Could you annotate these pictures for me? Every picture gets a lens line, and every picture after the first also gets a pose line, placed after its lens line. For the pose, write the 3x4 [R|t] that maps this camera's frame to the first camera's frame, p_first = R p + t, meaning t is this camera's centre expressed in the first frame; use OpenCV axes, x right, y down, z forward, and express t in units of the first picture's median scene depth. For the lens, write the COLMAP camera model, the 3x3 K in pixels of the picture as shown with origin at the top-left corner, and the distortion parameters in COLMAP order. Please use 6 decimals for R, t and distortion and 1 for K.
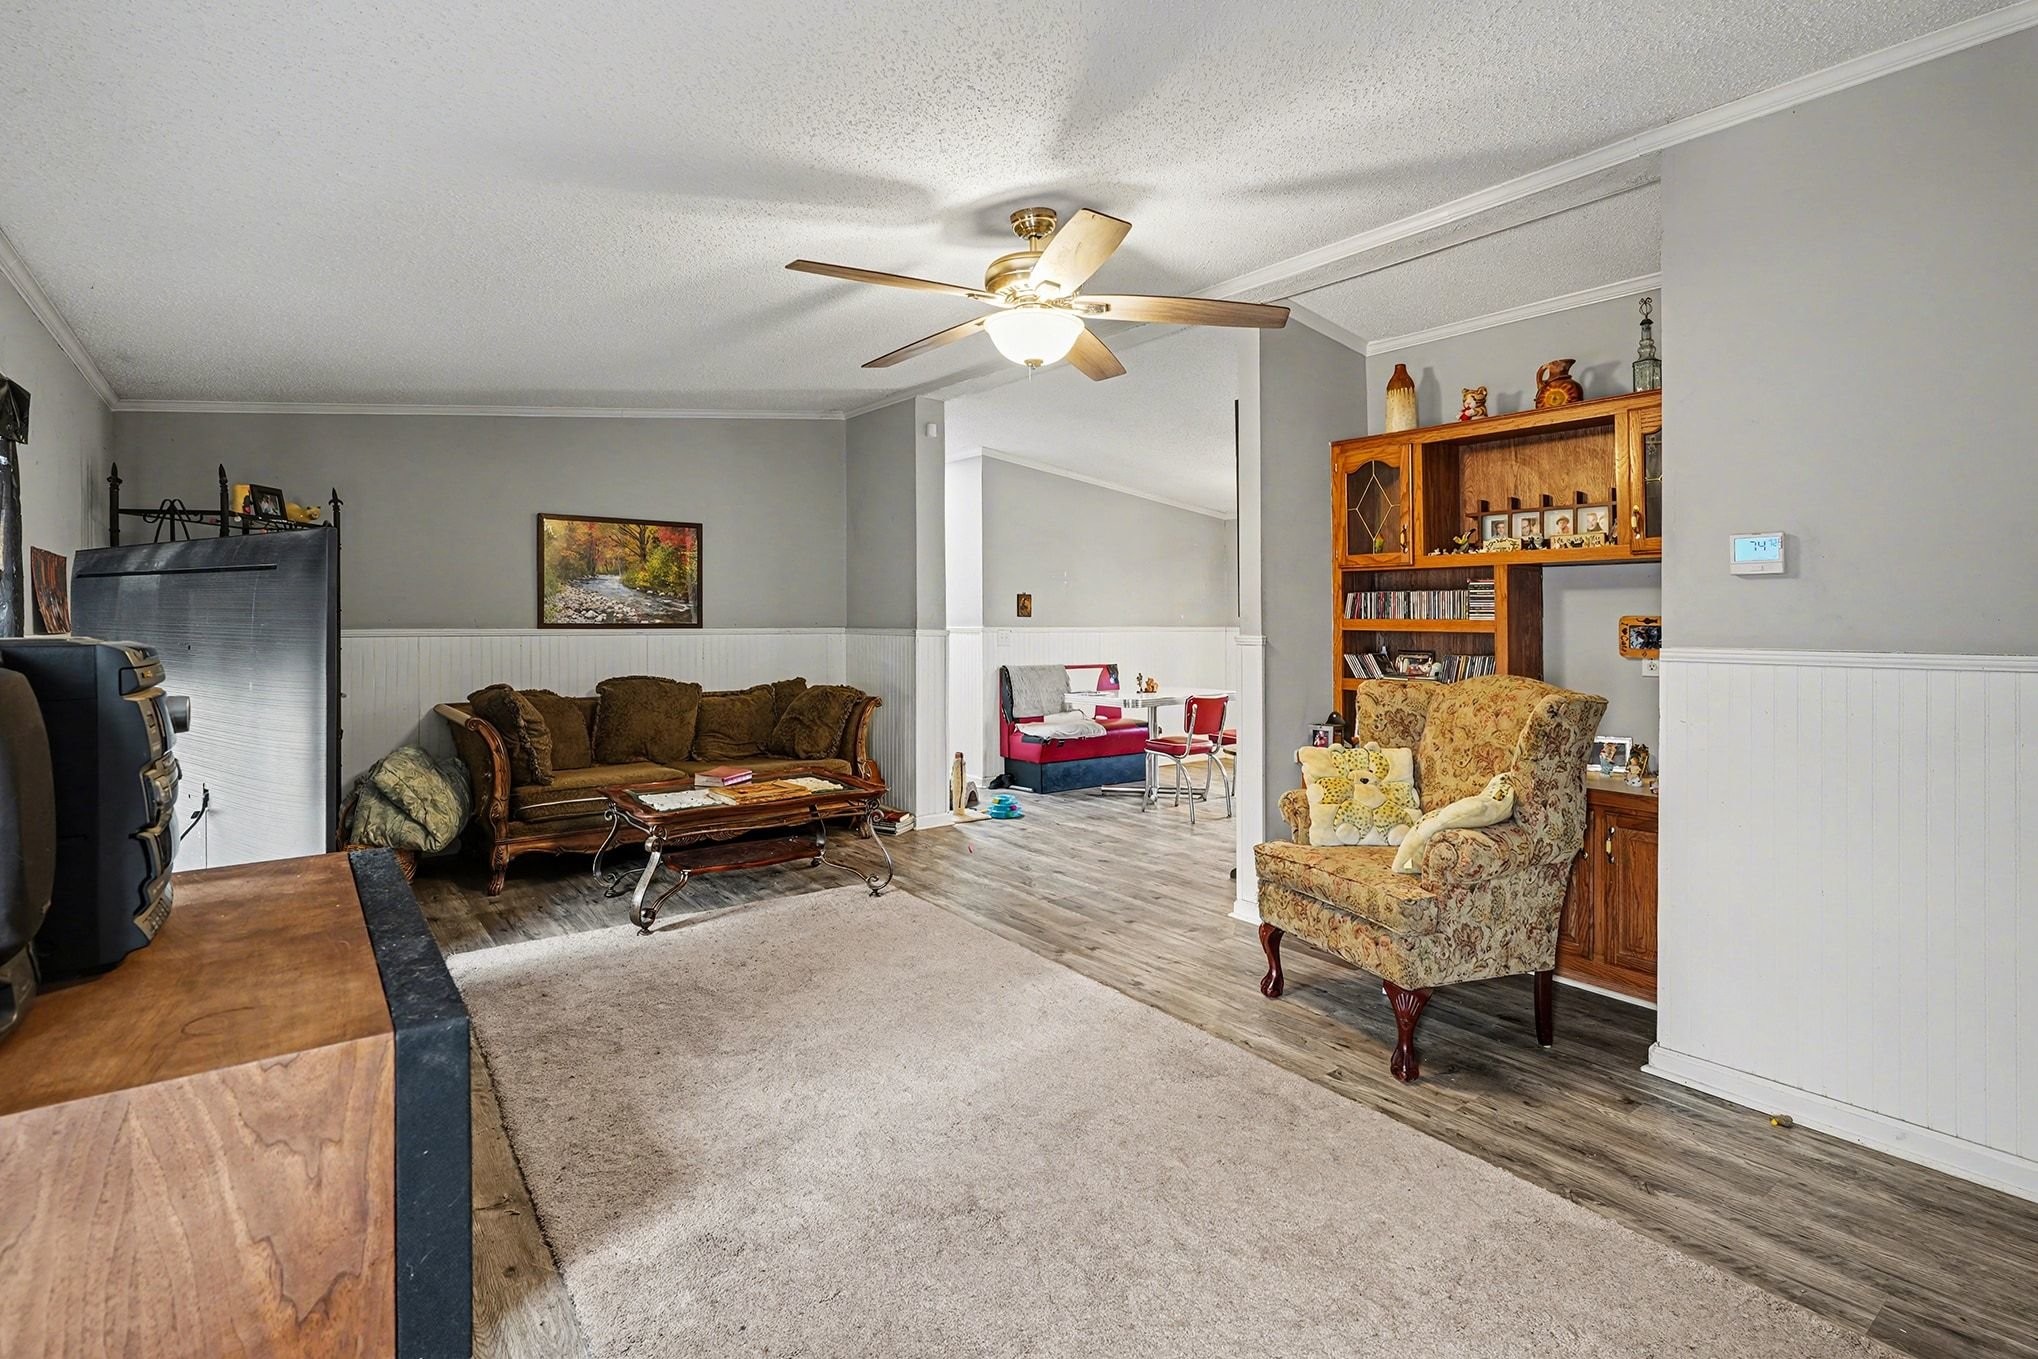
lens RADIAL K [[979.7, 0, 961.0], [0, 979.7, 621.2], [0, 0, 1]] dist [-0.000427, 0.000346]
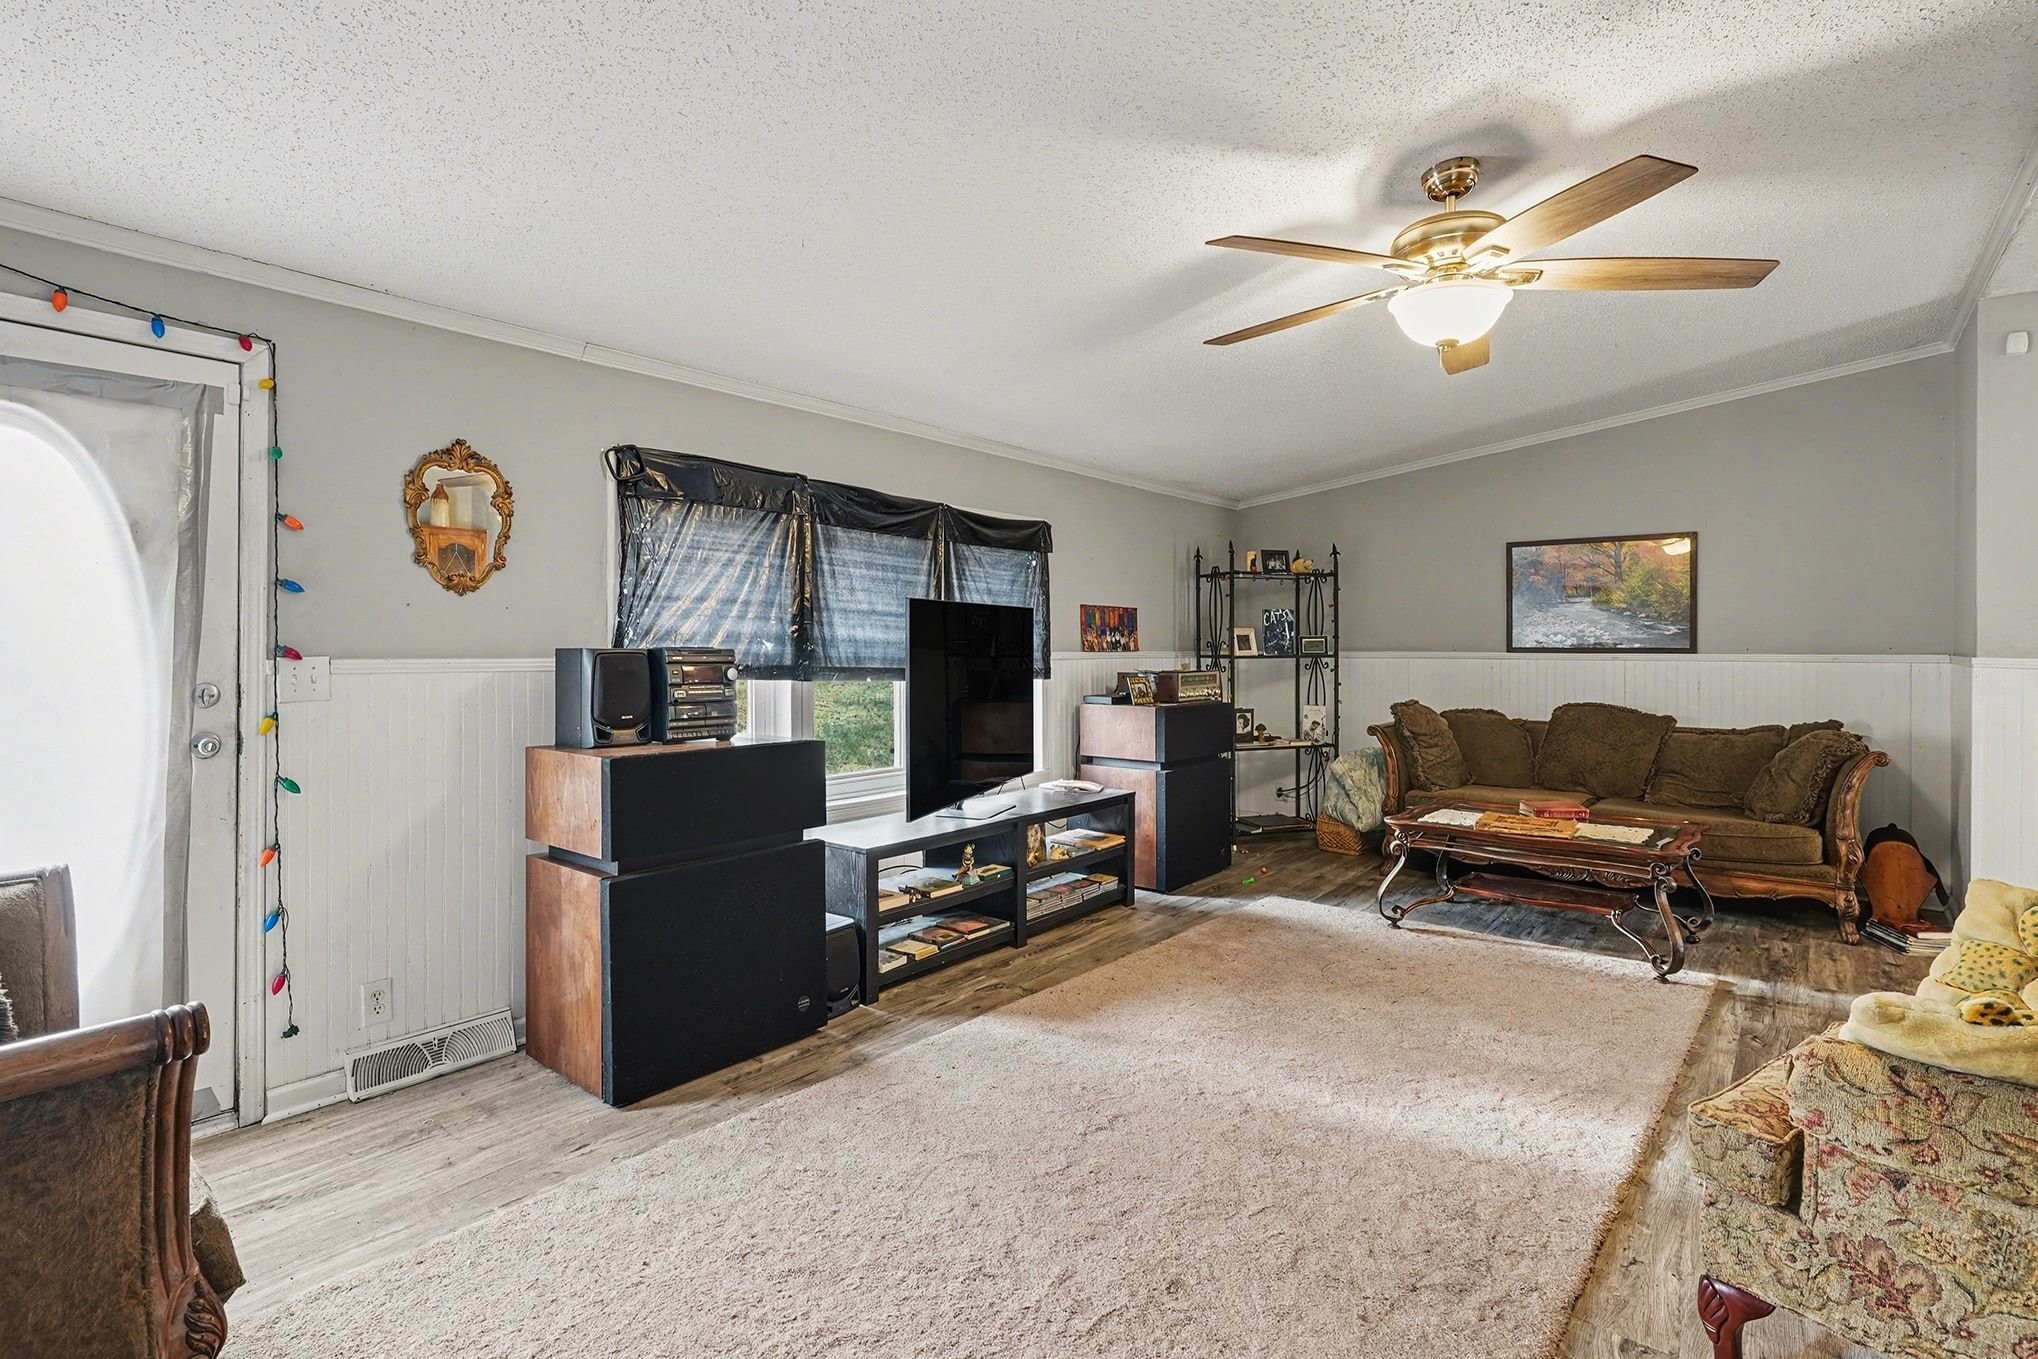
lens RADIAL K [[979.7, 0, 1011.0], [0, 979.7, 659.1], [0, 0, 1]] dist [-0.000427, 0.000346]
pose [[0.262590, 0.006282, -0.964887, 0.440581], [-0.002612, 0.999980, 0.005800, 0.009515], [0.964904, 0.000997, 0.262601, 0.212228]]
